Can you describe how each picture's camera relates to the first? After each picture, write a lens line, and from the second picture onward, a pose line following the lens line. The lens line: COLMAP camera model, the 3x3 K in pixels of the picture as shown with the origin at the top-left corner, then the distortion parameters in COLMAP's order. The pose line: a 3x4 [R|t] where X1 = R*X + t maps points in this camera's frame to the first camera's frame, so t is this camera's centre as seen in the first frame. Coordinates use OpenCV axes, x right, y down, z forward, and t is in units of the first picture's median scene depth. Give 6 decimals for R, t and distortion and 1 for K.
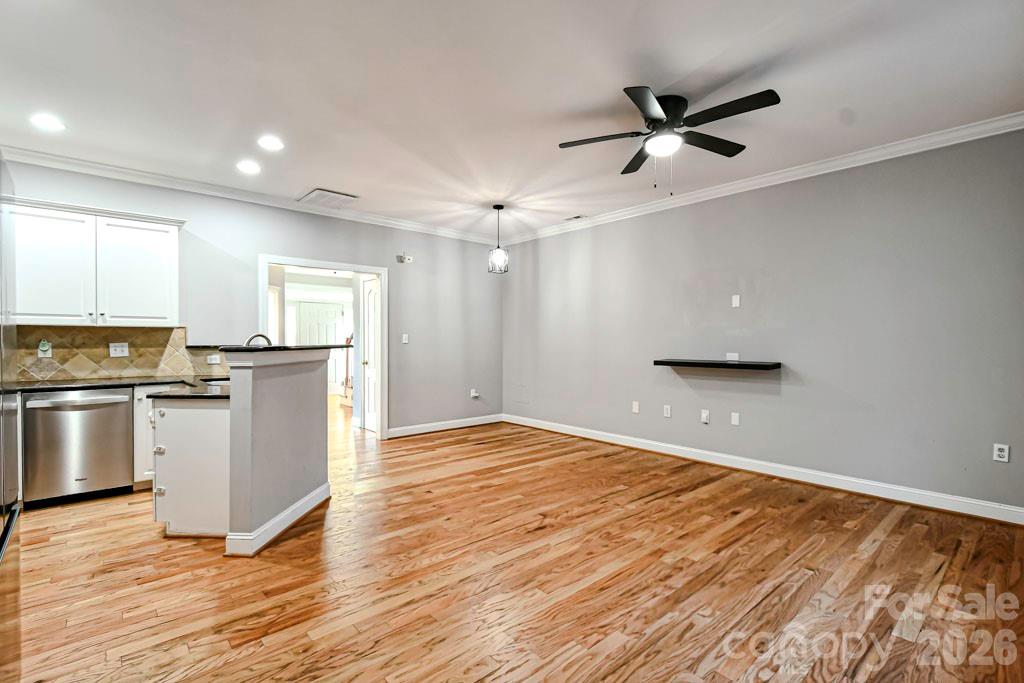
lens RADIAL K [[464.6, 0, 534.7], [0, 464.6, 338.7], [0, 0, 1]] dist [-0.002048, -0.002642]
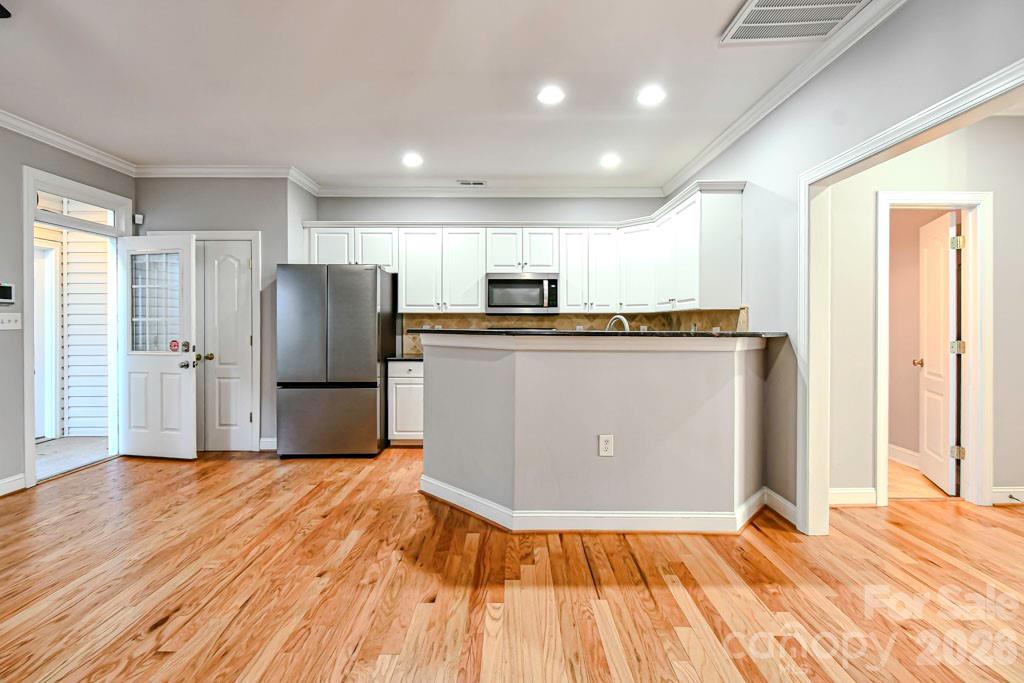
lens RADIAL K [[464.6, 0, 511.0], [0, 464.6, 324.7], [0, 0, 1]] dist [-0.002048, -0.002642]
pose [[-0.692751, 0.000096, -0.721177, 0.119397], [0.000249, 1.000000, -0.000106, 0.001346], [0.721177, -0.000253, -0.692751, 1.593664]]
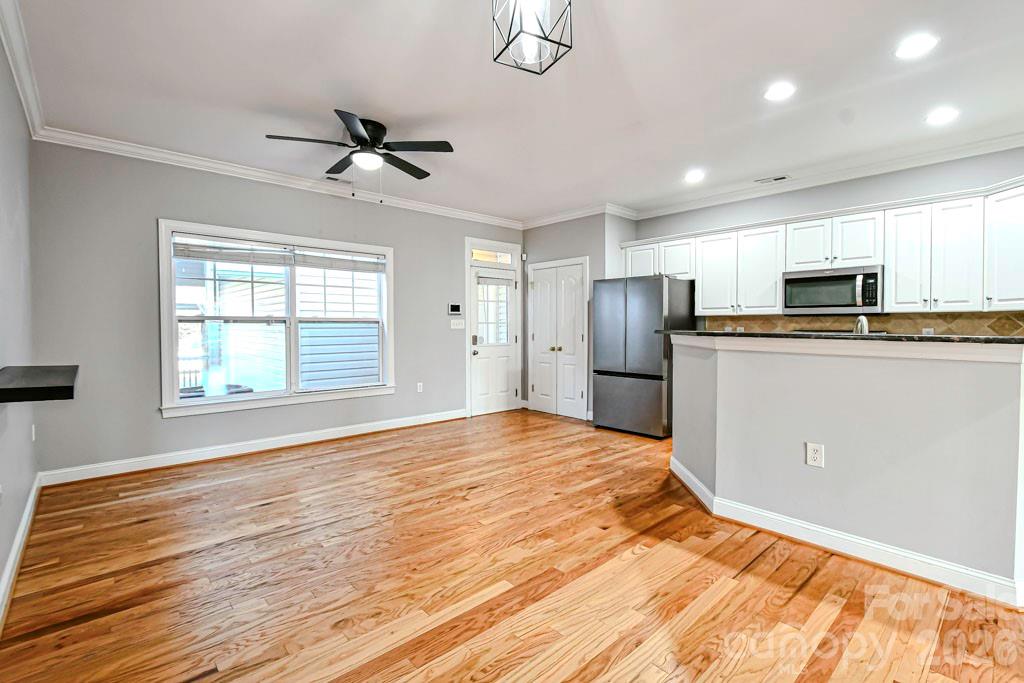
lens RADIAL K [[464.6, 0, 520.1], [0, 464.6, 333.5], [0, 0, 1]] dist [-0.002048, -0.002642]
pose [[-0.999745, -0.002971, 0.022382, -0.119372], [-0.002634, 0.999883, 0.015060, 0.002633], [-0.022424, 0.014997, -0.999636, 1.931273]]
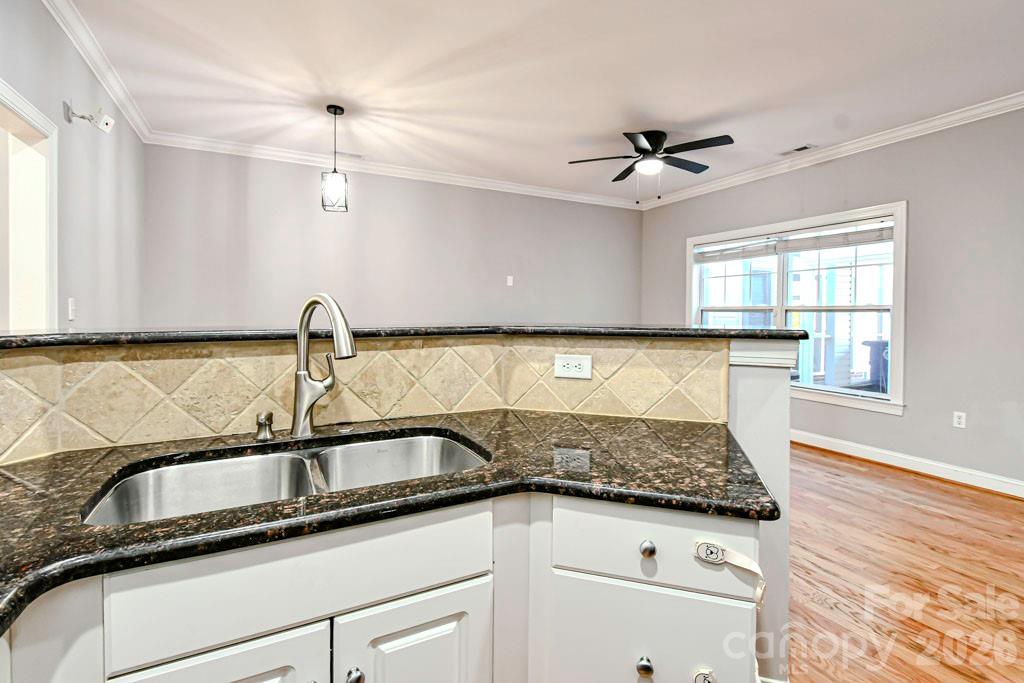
lens RADIAL K [[464.6, 0, 498.2], [0, 464.6, 312.8], [0, 0, 1]] dist [-0.002048, -0.002642]
pose [[0.297931, 0.000212, 0.954587, -0.977031], [-0.007884, 0.999966, 0.002239, -0.000814], [-0.954555, -0.008193, 0.297923, 0.898864]]
